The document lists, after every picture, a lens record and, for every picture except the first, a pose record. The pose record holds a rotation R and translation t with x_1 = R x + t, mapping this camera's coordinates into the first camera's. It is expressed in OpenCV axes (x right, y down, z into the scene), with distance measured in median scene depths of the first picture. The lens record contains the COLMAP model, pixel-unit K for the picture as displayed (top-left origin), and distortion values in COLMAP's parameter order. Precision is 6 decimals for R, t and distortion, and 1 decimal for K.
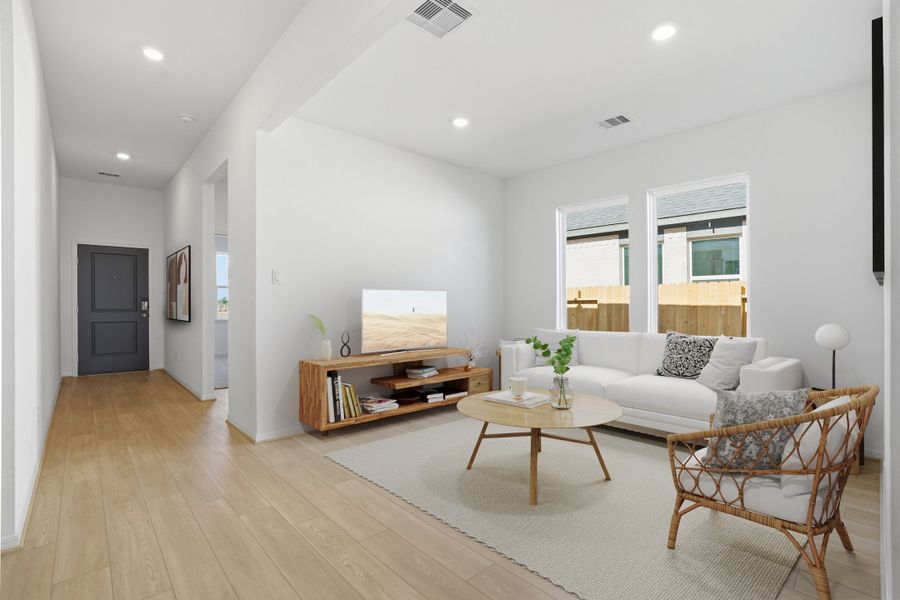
lens RADIAL K [[419.9, 0, 434.9], [0, 419.9, 298.7], [0, 0, 1]] dist [0.000725, -0.000296]
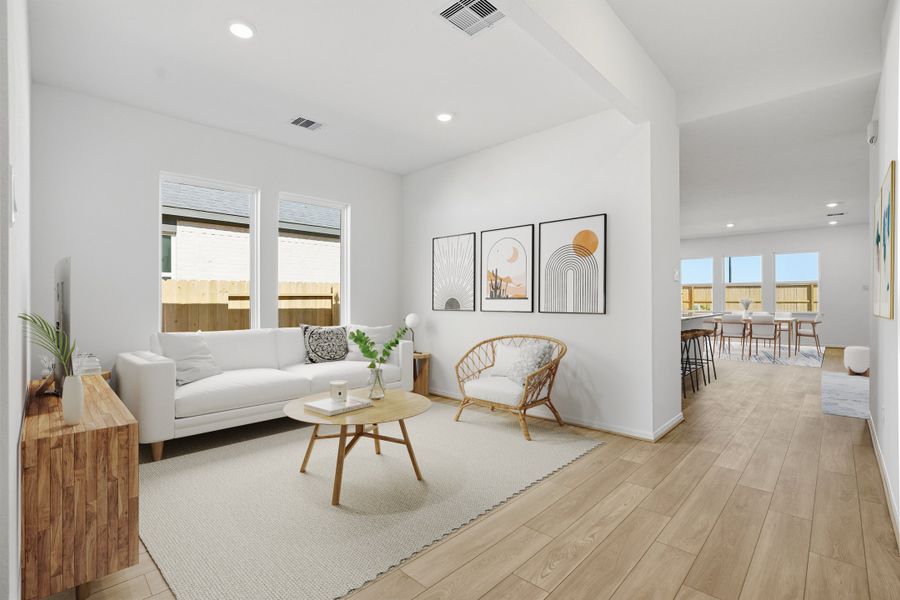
lens RADIAL K [[419.9, 0, 454.1], [0, 419.9, 304.2], [0, 0, 1]] dist [0.000725, -0.000296]
pose [[-0.105023, -0.008092, 0.994437, -0.621147], [-0.011675, 0.999908, 0.006904, 0.005522], [-0.994401, -0.010885, -0.105108, 0.723698]]
